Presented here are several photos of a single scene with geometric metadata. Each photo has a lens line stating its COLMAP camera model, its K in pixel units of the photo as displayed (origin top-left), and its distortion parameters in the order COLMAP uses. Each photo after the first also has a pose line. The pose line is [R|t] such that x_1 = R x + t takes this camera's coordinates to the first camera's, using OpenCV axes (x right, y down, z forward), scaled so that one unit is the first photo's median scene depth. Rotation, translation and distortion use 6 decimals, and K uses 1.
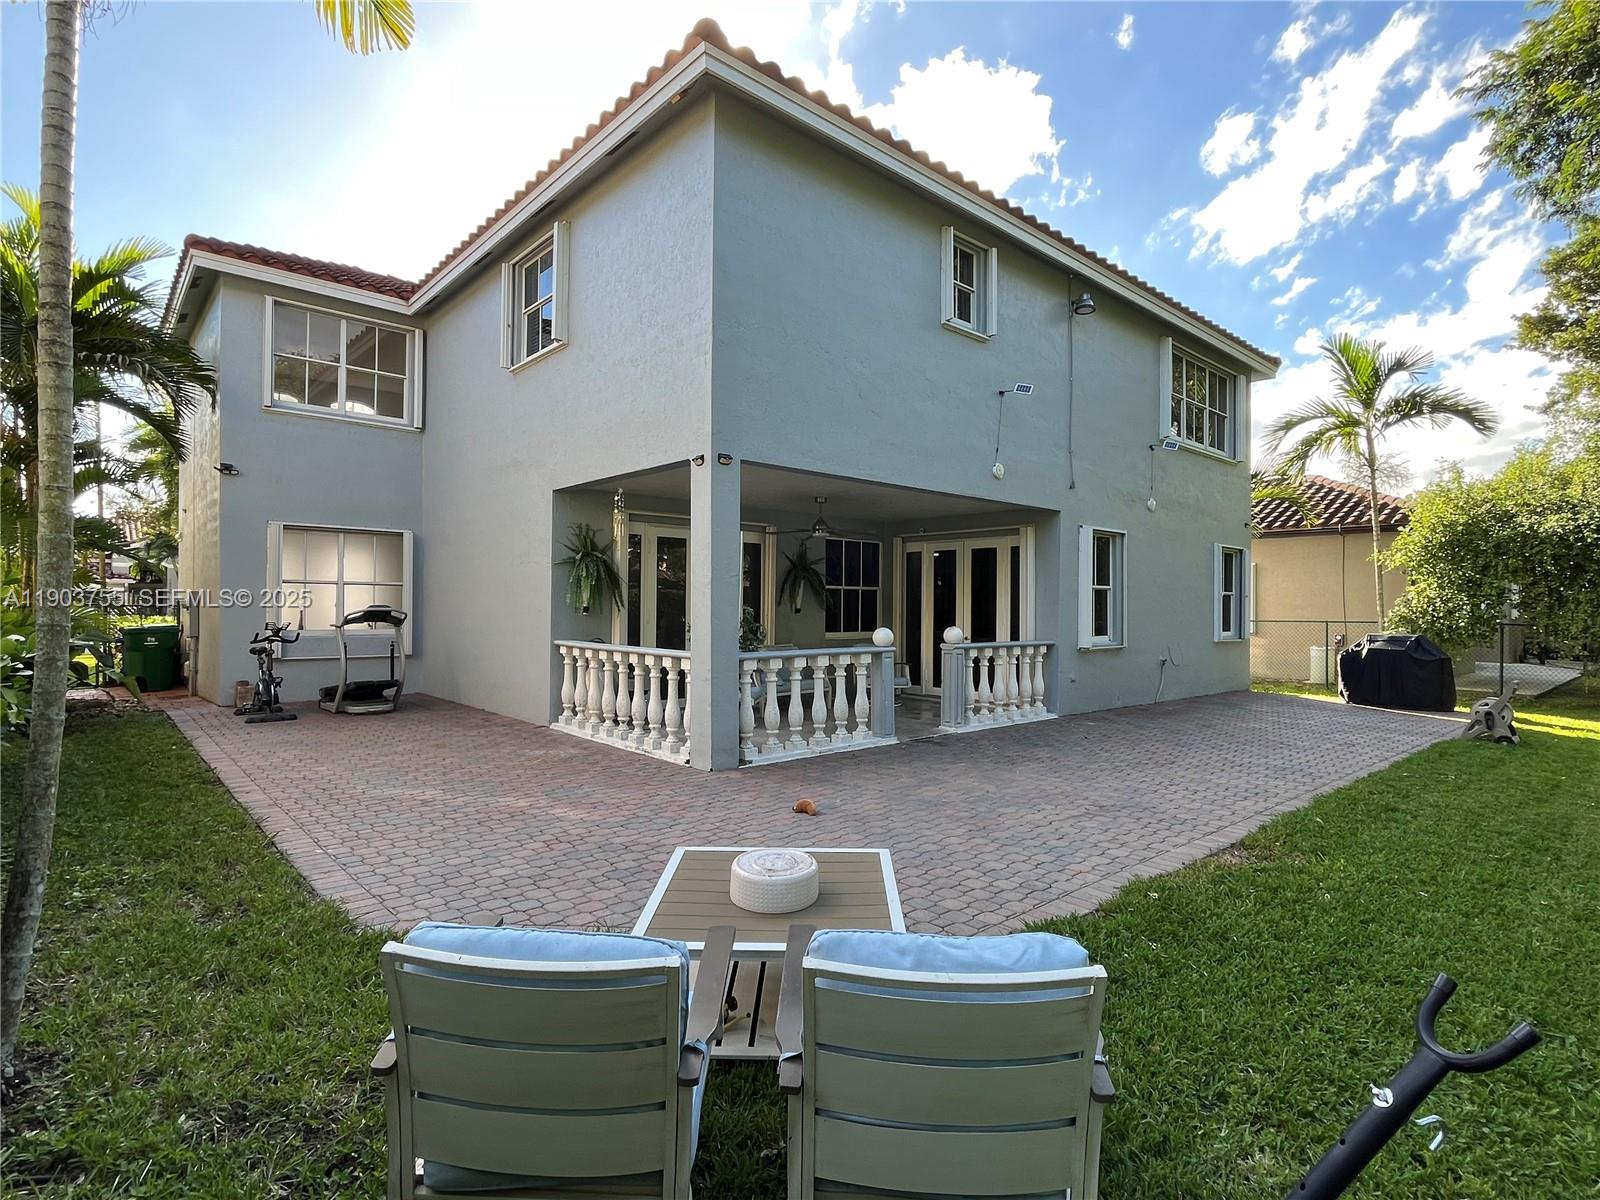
lens RADIAL K [[805.9, 0, 813.1], [0, 805.9, 595.2], [0, 0, 1]] dist [-0.001504, 0.000158]
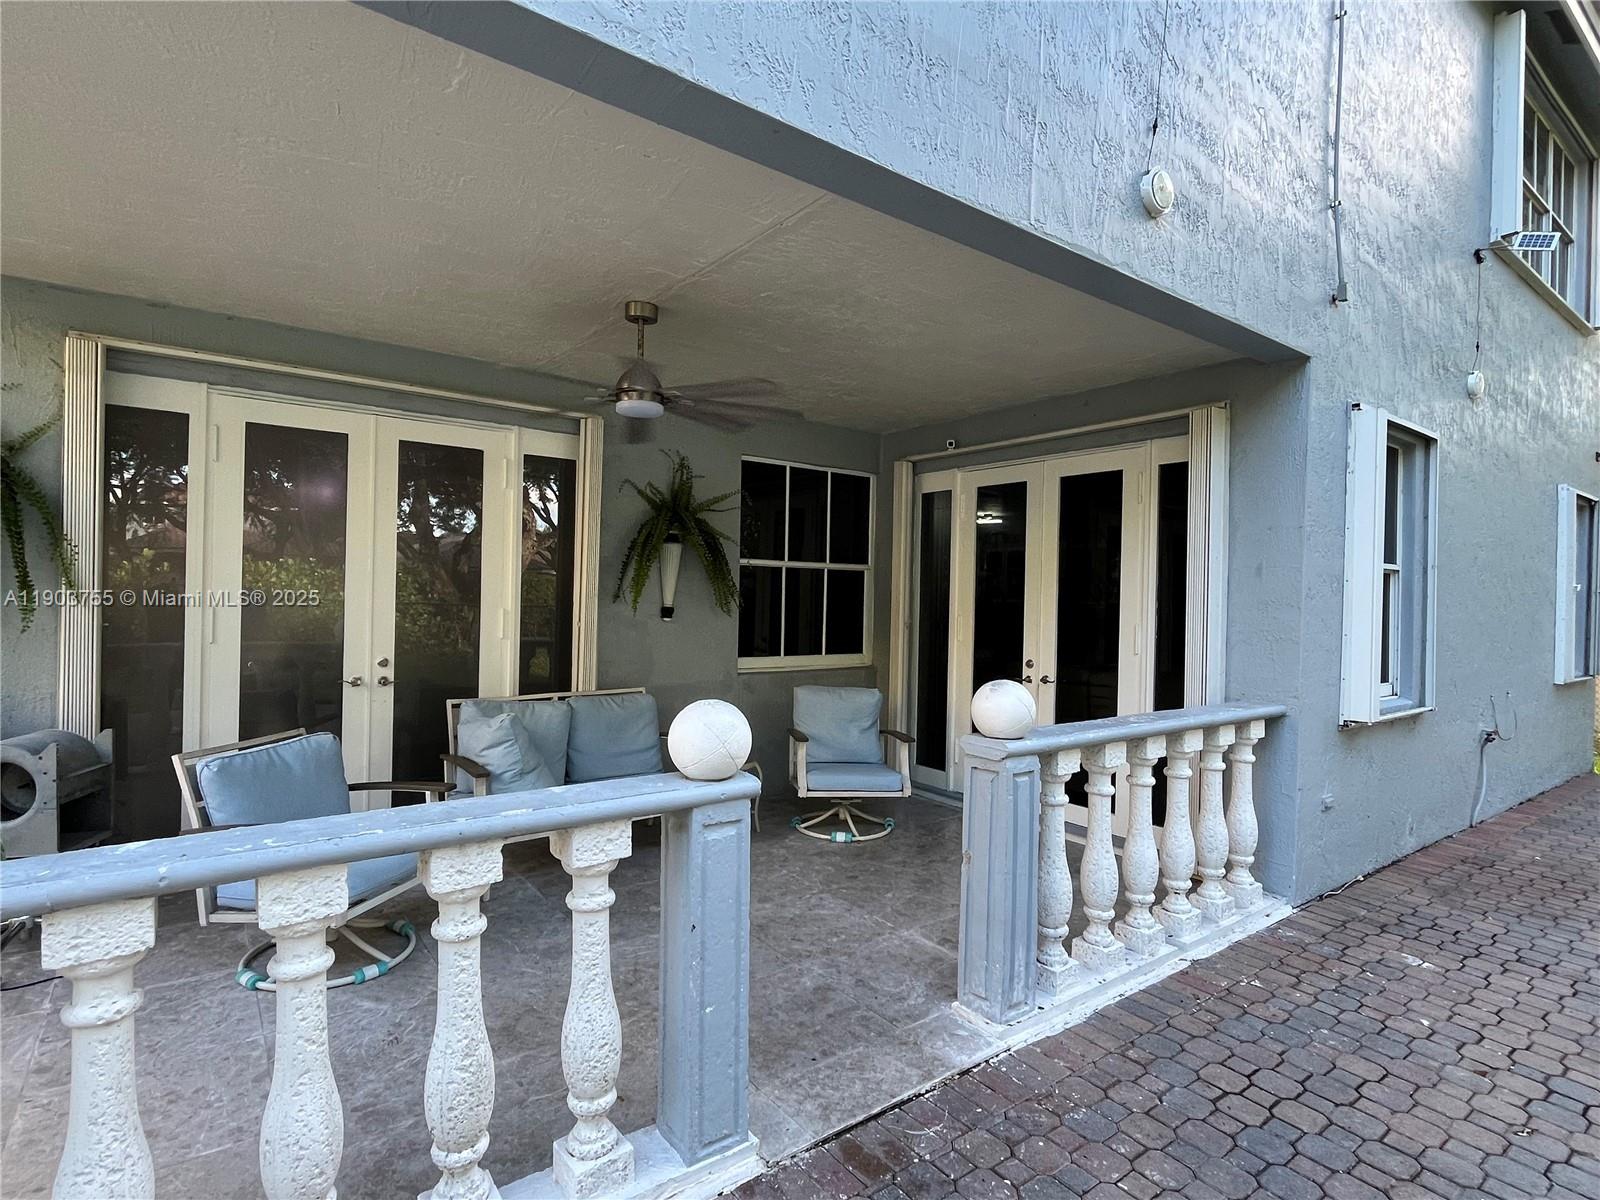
lens RADIAL K [[805.9, 0, 795.9], [0, 805.9, 599.4], [0, 0, 1]] dist [-0.001504, 0.000158]
pose [[0.994251, 0.015854, -0.105896, 0.107641], [-0.013156, 0.999572, 0.026125, 0.000123], [0.106265, -0.024582, 0.994034, 0.583961]]
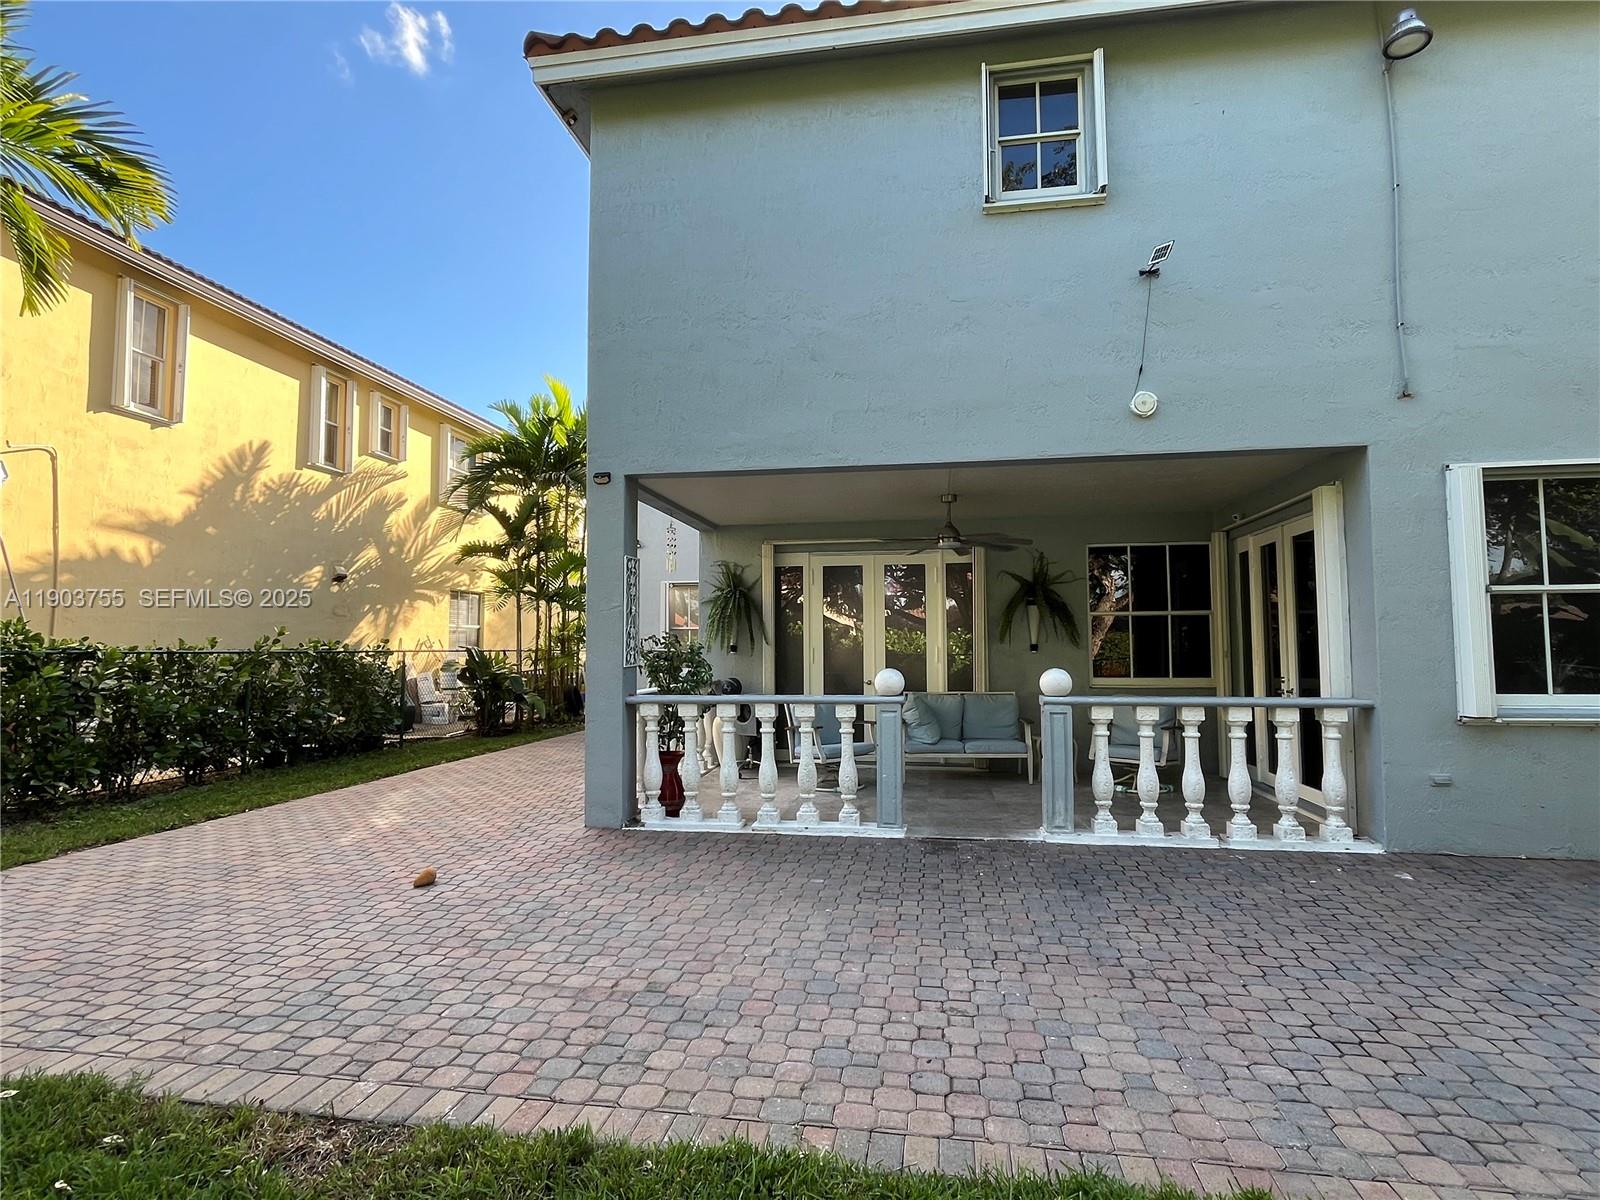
lens RADIAL K [[805.9, 0, 806.3], [0, 805.9, 613.8], [0, 0, 1]] dist [-0.001504, 0.000158]
pose [[0.624069, -0.040355, -0.780327, 0.467653], [0.025849, 0.999185, -0.031001, 0.007542], [0.780942, -0.000824, 0.624603, 0.383714]]
